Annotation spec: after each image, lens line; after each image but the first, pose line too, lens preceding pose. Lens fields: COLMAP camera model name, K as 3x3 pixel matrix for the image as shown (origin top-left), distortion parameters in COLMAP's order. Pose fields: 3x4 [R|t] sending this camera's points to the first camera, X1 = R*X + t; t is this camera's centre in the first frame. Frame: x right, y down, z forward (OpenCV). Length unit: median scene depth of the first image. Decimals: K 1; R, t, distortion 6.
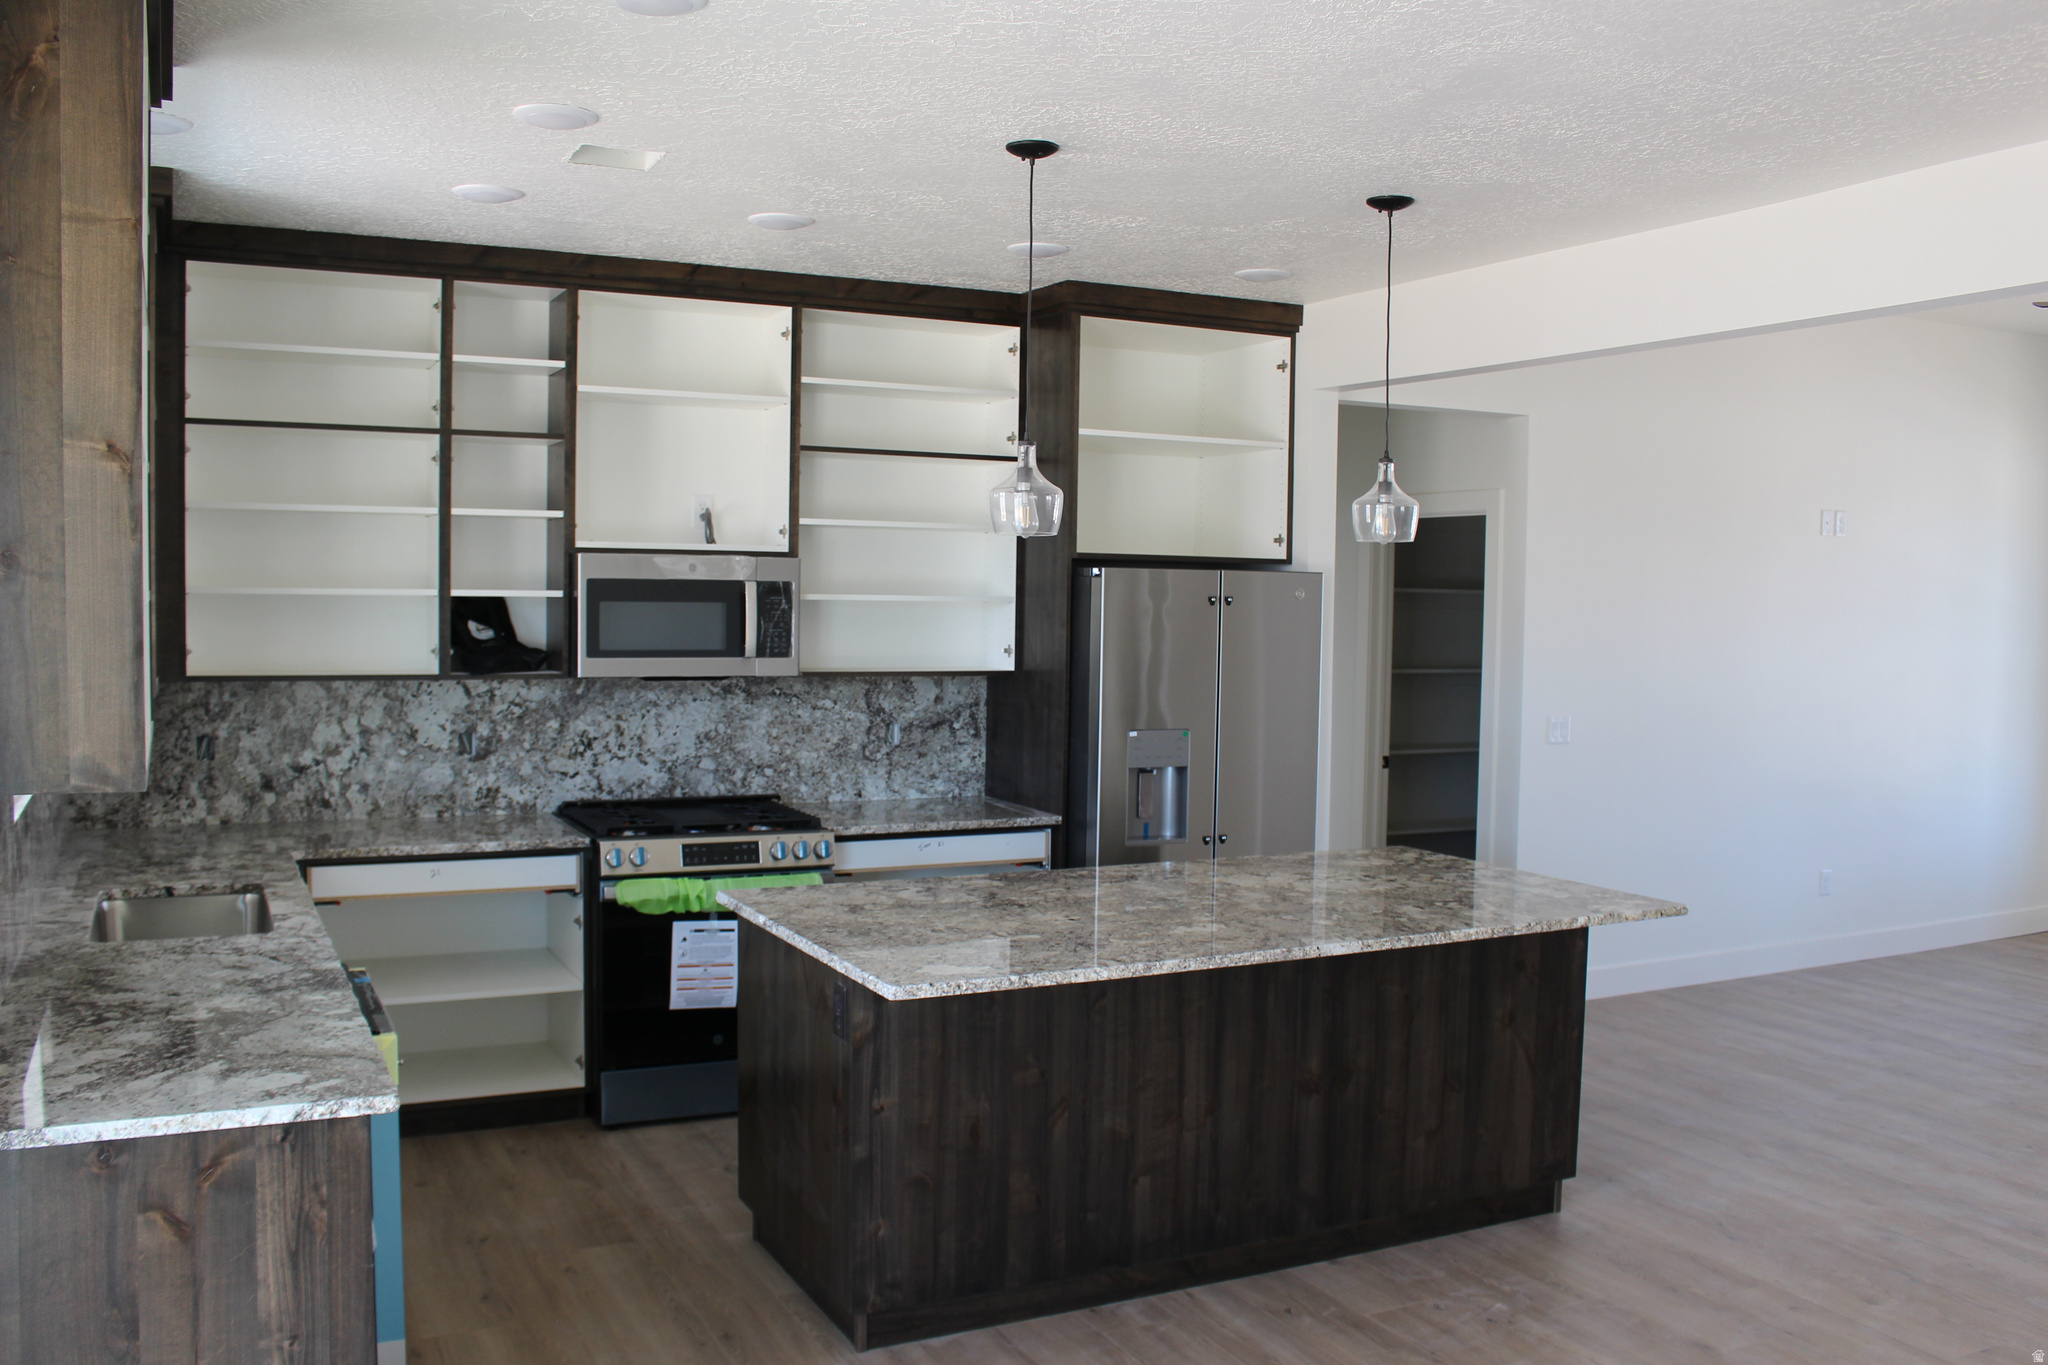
lens RADIAL K [[1705.4, 0, 1035.0], [0, 1705.4, 691.6], [0, 0, 1]] dist [-0.156202, 0.127365]
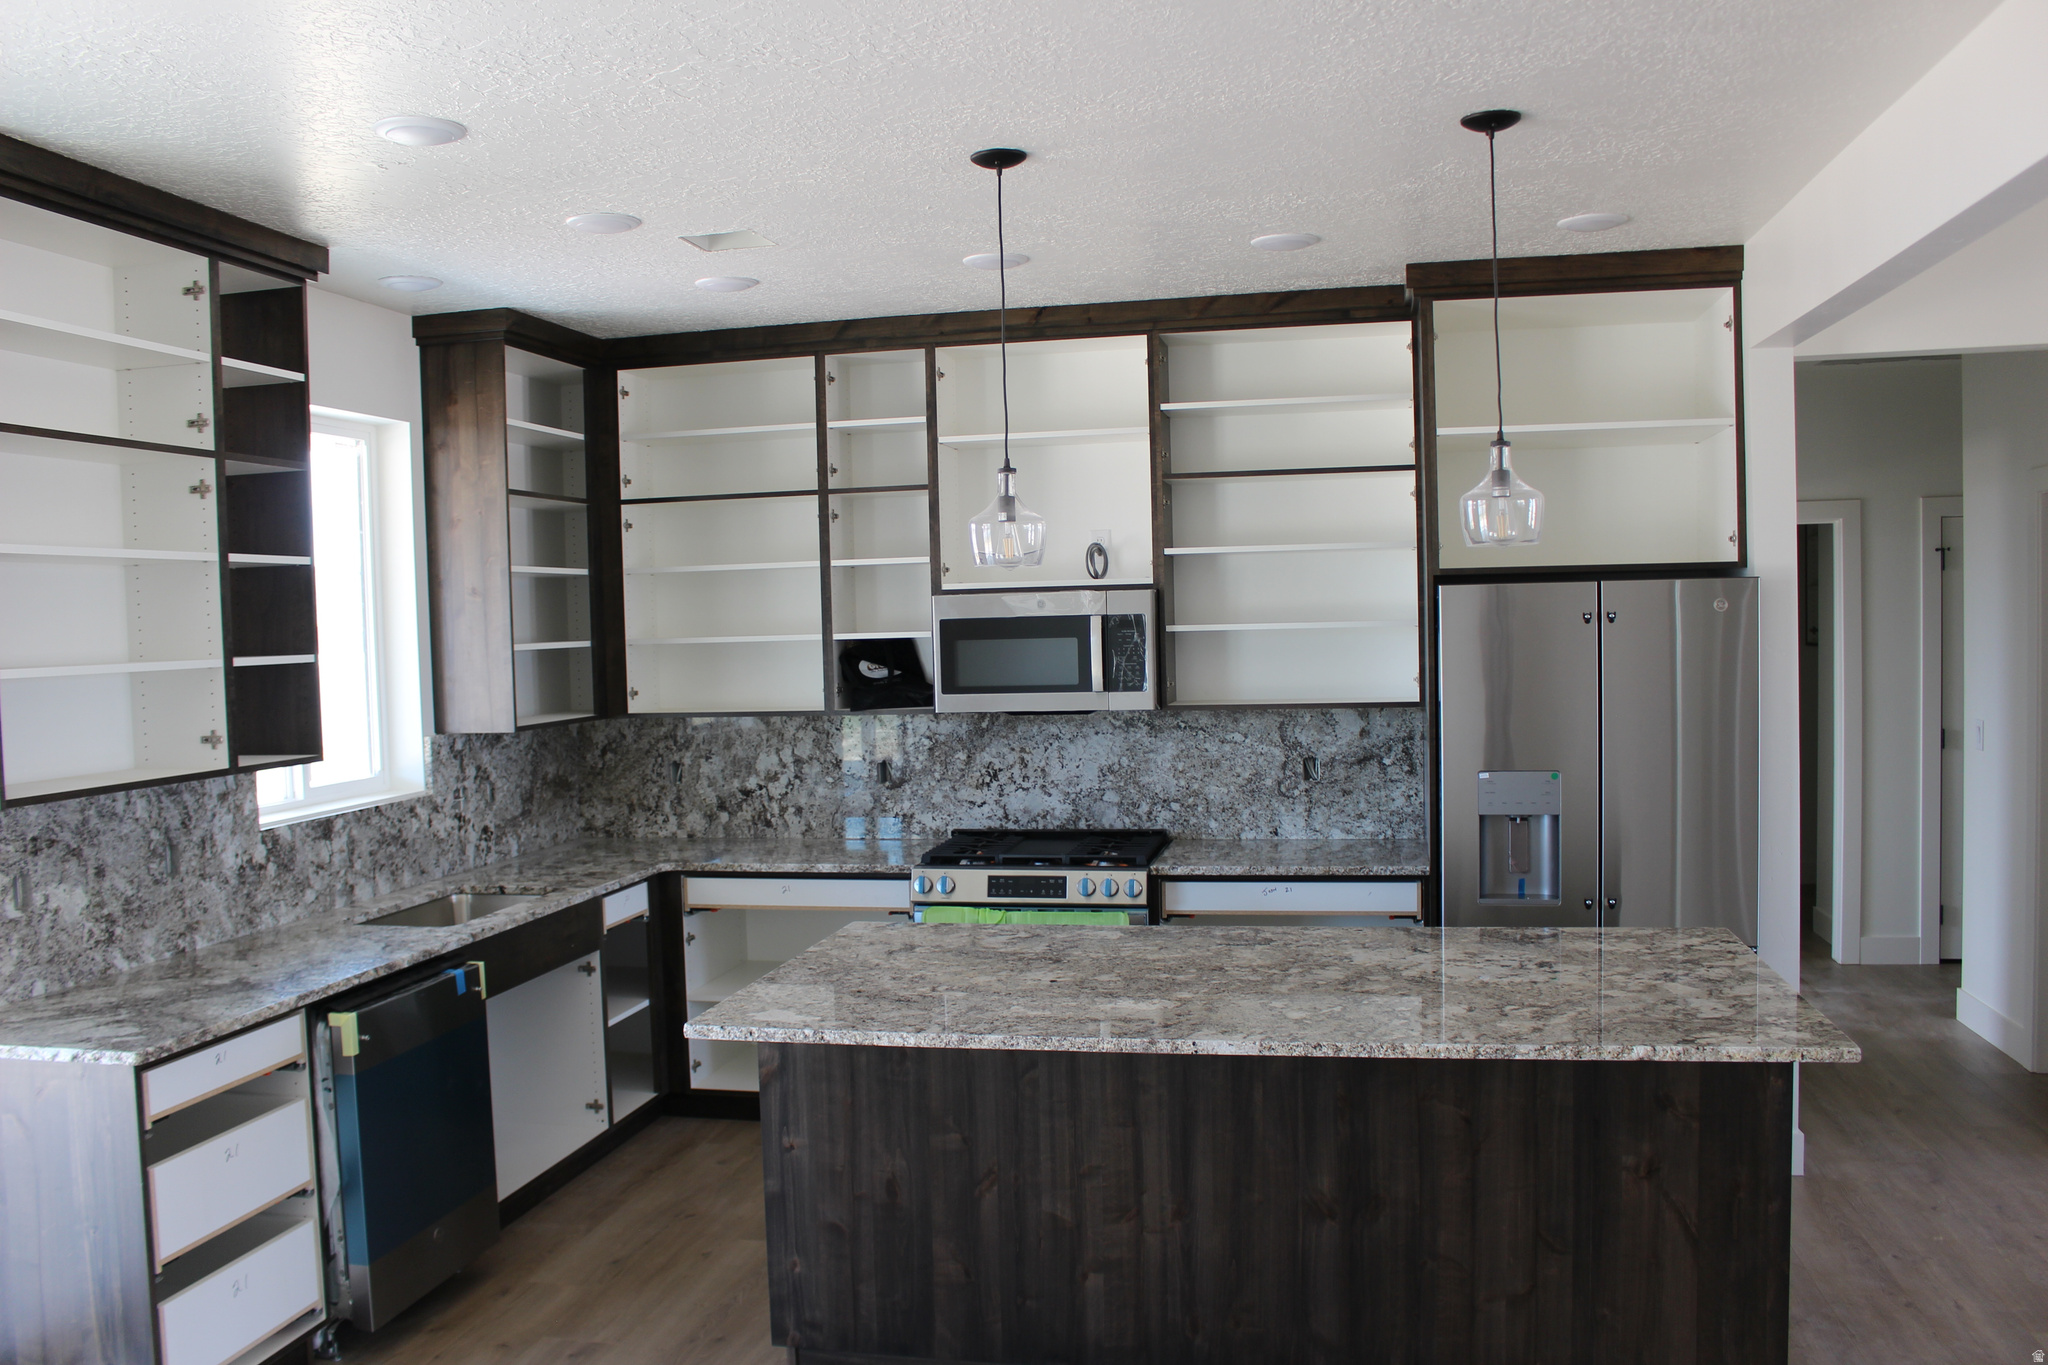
lens RADIAL K [[1705.4, 0, 1023.3], [0, 1705.4, 685.9], [0, 0, 1]] dist [-0.156202, 0.127365]
pose [[0.776676, -0.011213, -0.629800, 0.458697], [0.003853, 0.999907, -0.013051, -0.011557], [0.629888, 0.007709, 0.776648, 0.209358]]
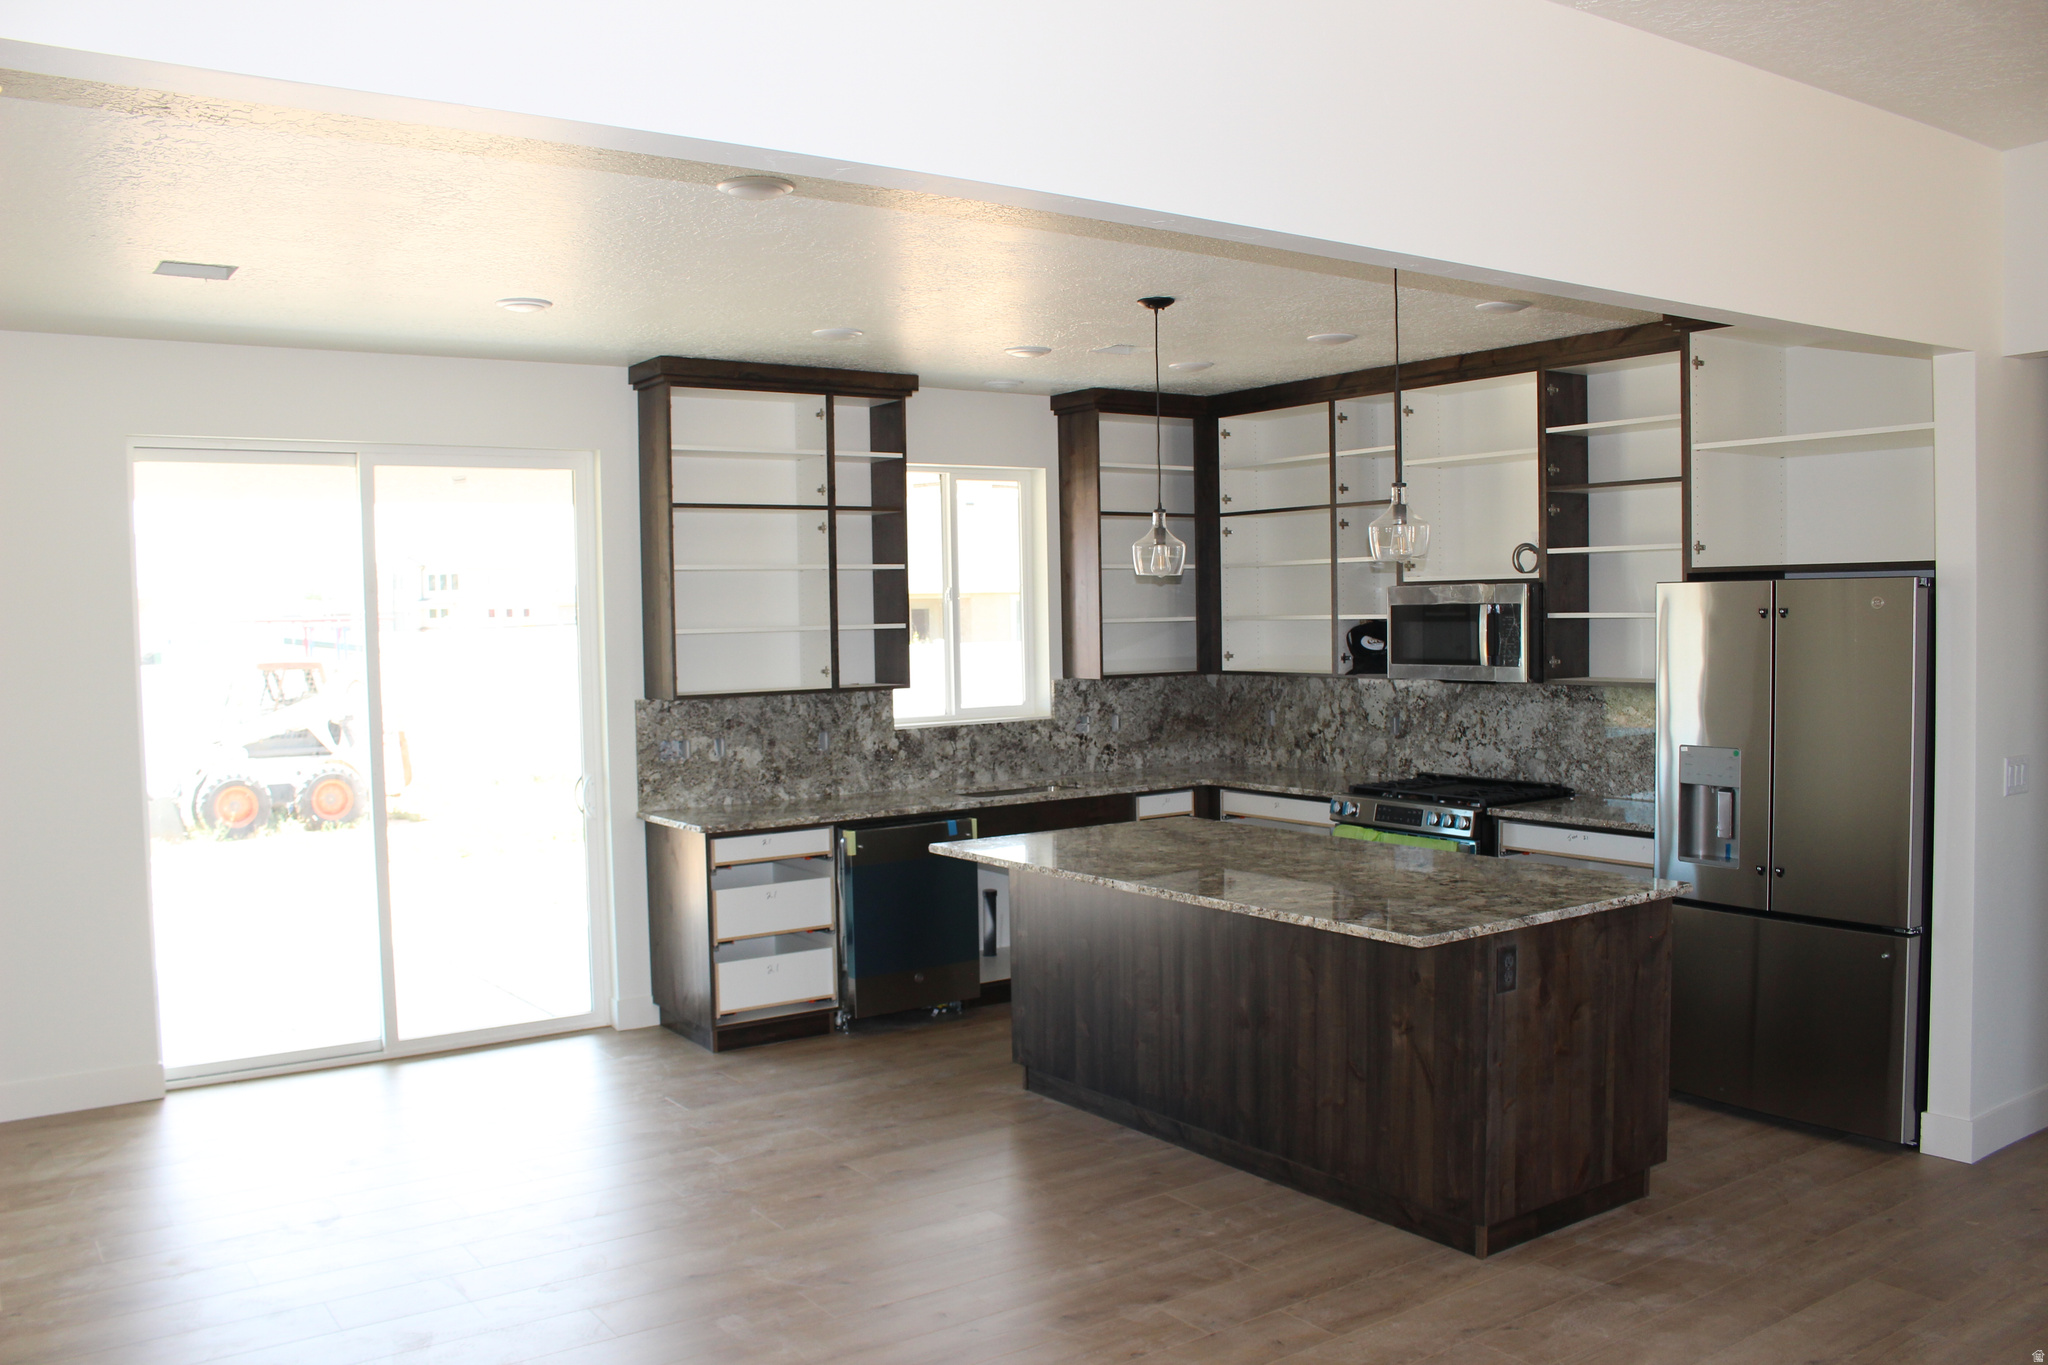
lens RADIAL K [[1705.4, 0, 1007.2], [0, 1705.4, 696.5], [0, 0, 1]] dist [-0.156202, 0.127365]
pose [[0.132288, 0.030429, -0.990744, 1.067644], [-0.034703, 0.999058, 0.026051, -0.019299], [0.990604, 0.030936, 0.133219, 0.530340]]
